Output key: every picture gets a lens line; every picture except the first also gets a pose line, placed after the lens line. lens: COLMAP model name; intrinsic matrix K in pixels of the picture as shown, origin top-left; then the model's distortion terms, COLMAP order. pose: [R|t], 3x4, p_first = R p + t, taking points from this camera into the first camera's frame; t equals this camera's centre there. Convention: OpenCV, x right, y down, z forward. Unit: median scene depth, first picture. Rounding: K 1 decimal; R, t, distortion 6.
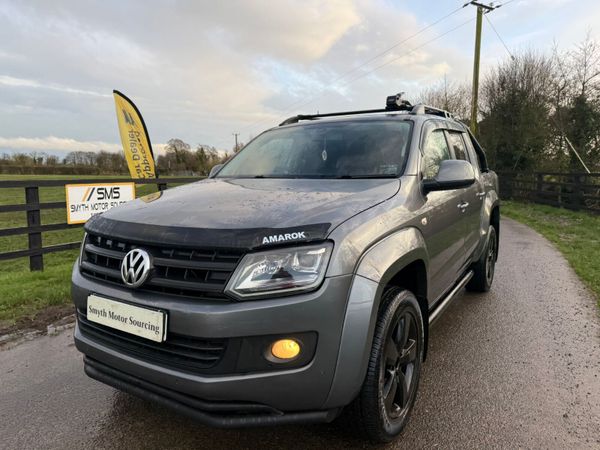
lens RADIAL K [[421.4, 0, 298.7], [0, 421.4, 224.1], [0, 0, 1]] dist [0.037171, -0.044789]
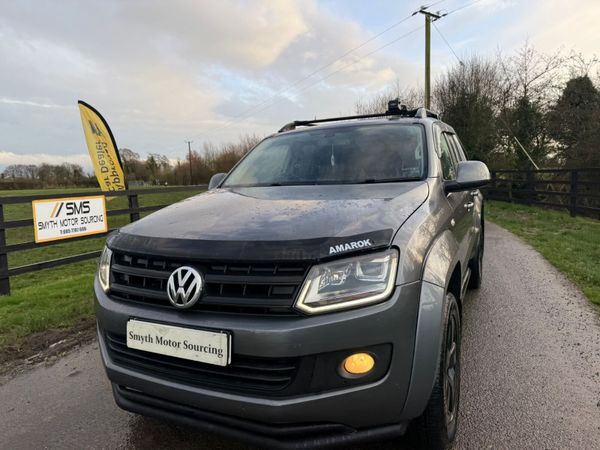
lens RADIAL K [[421.2, 0, 298.8], [0, 421.2, 217.3], [0, 0, 1]] dist [0.040815, -0.050200]
pose [[0.993603, -0.045296, 0.103445, -0.196950], [0.048223, 0.998499, -0.025971, -0.012368], [-0.102114, 0.030793, 0.994296, 0.039291]]
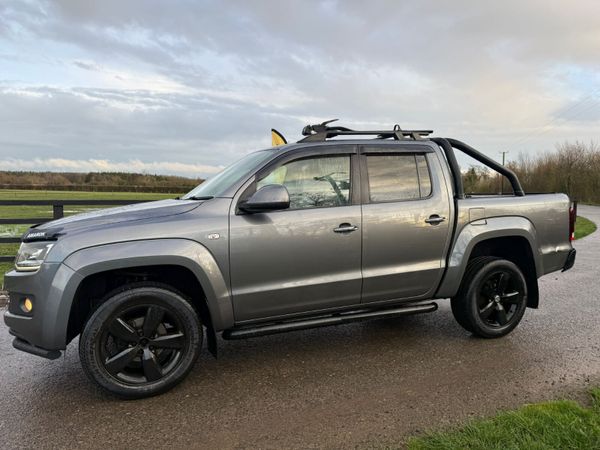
lens RADIAL K [[421.4, 0, 298.7], [0, 421.4, 224.1], [0, 0, 1]] dist [0.037171, -0.044789]
pose [[0.813787, 0.044223, -0.579478, 1.357378], [-0.073318, 0.996946, -0.026881, -0.032092], [0.576520, 0.064362, 0.814545, 0.200268]]
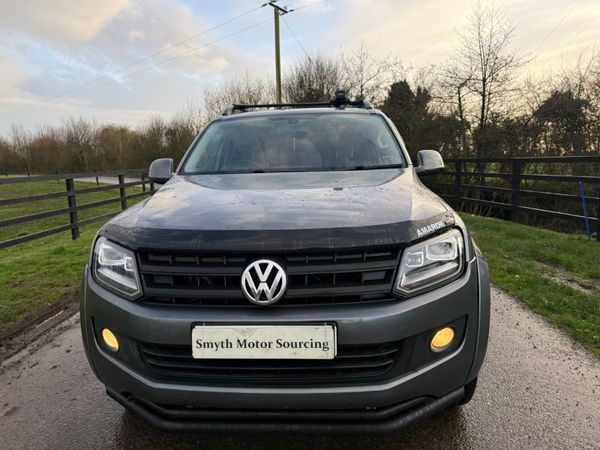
lens RADIAL K [[419.2, 0, 295.4], [0, 419.2, 225.2], [0, 0, 1]] dist [0.057323, -0.067176]
pose [[0.888053, -0.093410, 0.450151, -0.612666], [0.084467, 0.995625, 0.039963, -0.034259], [-0.451914, 0.002533, 0.892058, 0.195223]]
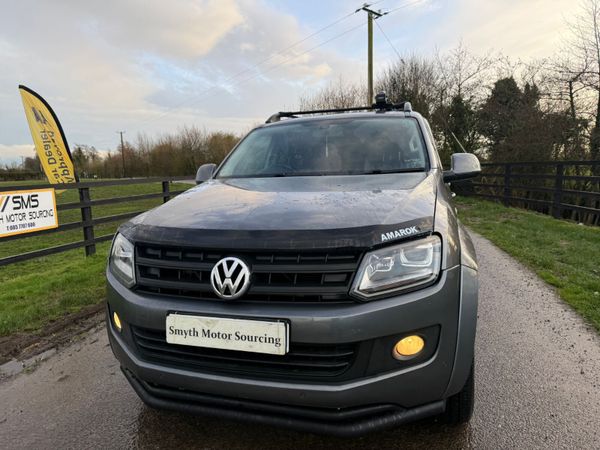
lens RADIAL K [[421.2, 0, 298.8], [0, 421.2, 217.3], [0, 0, 1]] dist [0.040815, -0.050200]
pose [[0.967974, -0.059524, 0.243894, -0.400944], [0.062013, 0.998072, -0.002532, -0.014744], [-0.243273, 0.017576, 0.969799, 0.068589]]
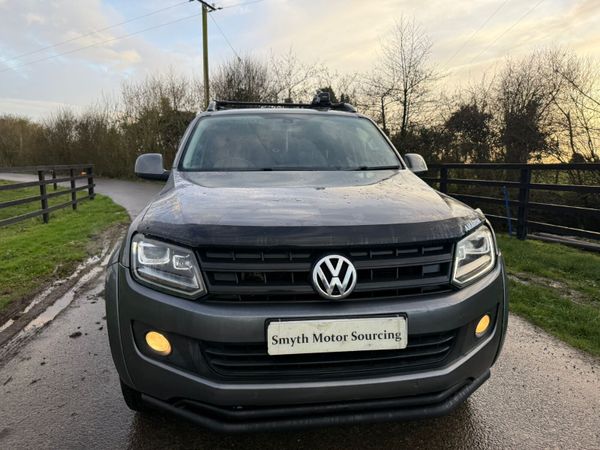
lens RADIAL K [[419.2, 0, 295.4], [0, 419.2, 225.2], [0, 0, 1]] dist [0.057323, -0.067176]
pose [[0.785311, -0.093455, 0.612008, -0.846192], [0.077899, 0.995600, 0.052073, -0.046926], [-0.614181, 0.006782, 0.789136, 0.327405]]
